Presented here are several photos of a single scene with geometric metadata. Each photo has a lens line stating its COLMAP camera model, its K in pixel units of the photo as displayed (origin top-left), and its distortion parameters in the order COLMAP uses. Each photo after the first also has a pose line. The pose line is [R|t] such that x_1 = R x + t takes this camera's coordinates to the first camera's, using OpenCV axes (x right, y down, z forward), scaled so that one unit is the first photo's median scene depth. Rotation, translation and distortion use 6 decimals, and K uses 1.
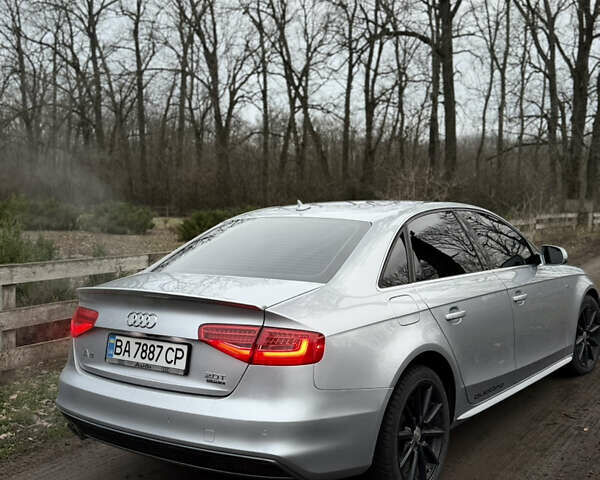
lens RADIAL K [[702.2, 0, 301.1], [0, 702.2, 237.0], [0, 0, 1]] dist [0.070422, 0.000000]
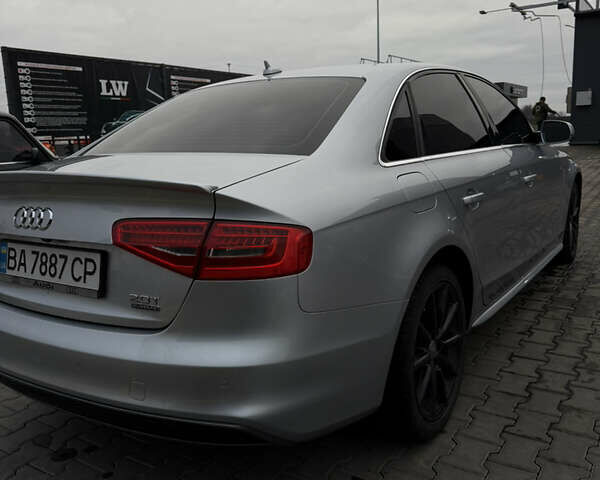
lens RADIAL K [[554.8, 0, 299.2], [0, 554.8, 241.6], [0, 0, 1]] dist [0.030567, 0.000000]
pose [[0.998377, -0.040695, 0.039838, 0.001456], [0.034235, 0.987912, 0.151188, 0.060112], [-0.045509, -0.149578, 0.987702, 0.408476]]
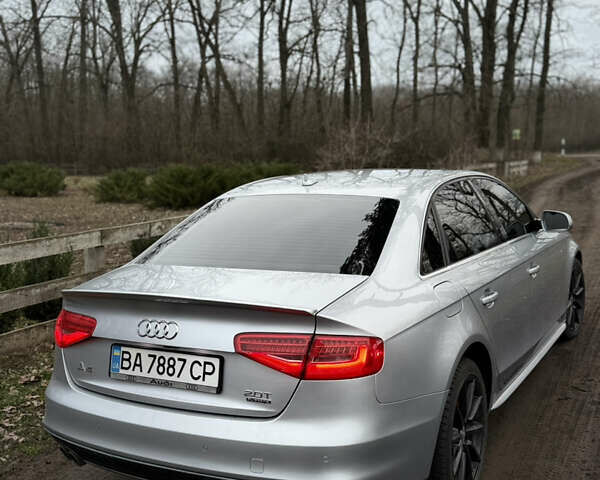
lens RADIAL K [[702.2, 0, 298.8], [0, 702.2, 242.7], [0, 0, 1]] dist [0.070422, 0.000000]
pose [[0.991805, -0.038457, 0.121833, -0.137580], [0.029151, 0.996584, 0.077264, -0.039194], [-0.124388, -0.073079, 0.989539, 0.137177]]
